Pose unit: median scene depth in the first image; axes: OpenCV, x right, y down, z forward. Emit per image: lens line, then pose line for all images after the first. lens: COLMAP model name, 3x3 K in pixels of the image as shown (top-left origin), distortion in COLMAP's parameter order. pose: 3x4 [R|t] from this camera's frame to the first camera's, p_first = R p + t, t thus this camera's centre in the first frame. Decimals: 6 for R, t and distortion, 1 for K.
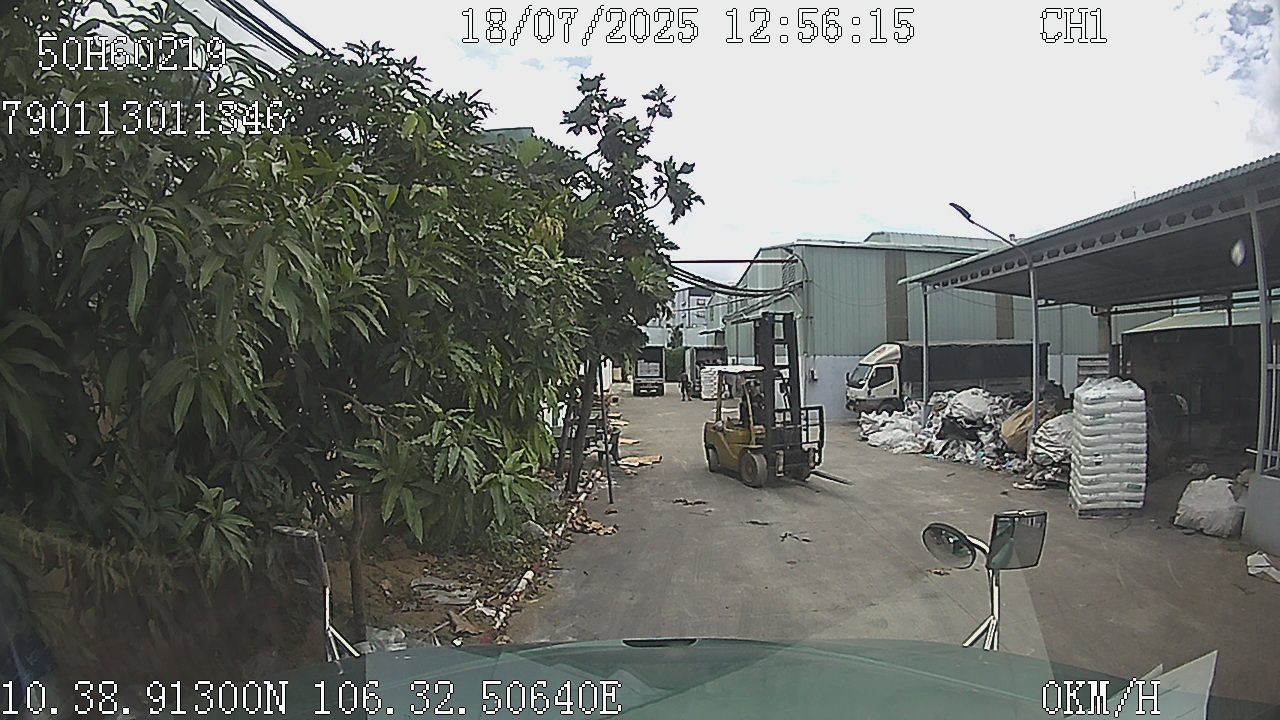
lens RADIAL K [[1079.8, 0, 640.0], [0, 1079.8, 360.0], [0, 0, 1]] dist [-0.006927, -0.001052]
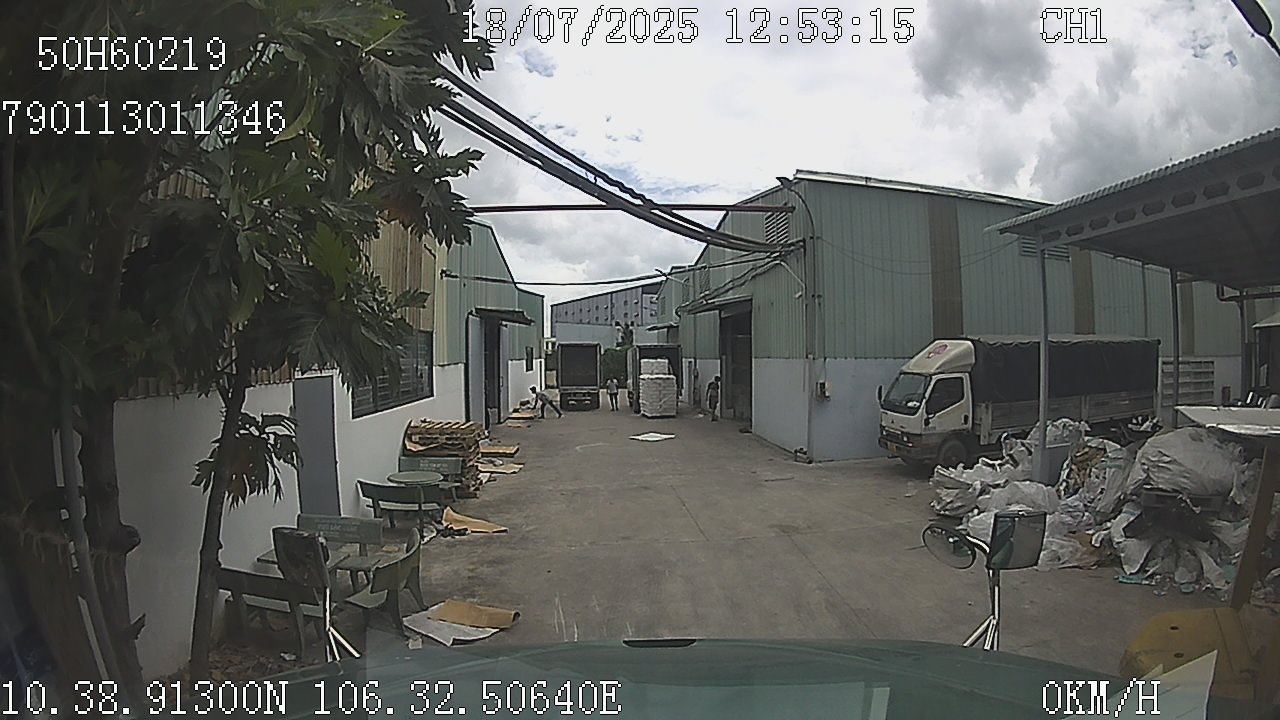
lens RADIAL K [[1079.8, 0, 640.0], [0, 1079.8, 360.0], [0, 0, 1]] dist [-0.006927, -0.001052]
pose [[0.998976, -0.005429, 0.044906, 0.028553], [0.005387, 0.999985, 0.001065, -0.004613], [-0.044911, -0.000822, 0.998991, 0.391914]]
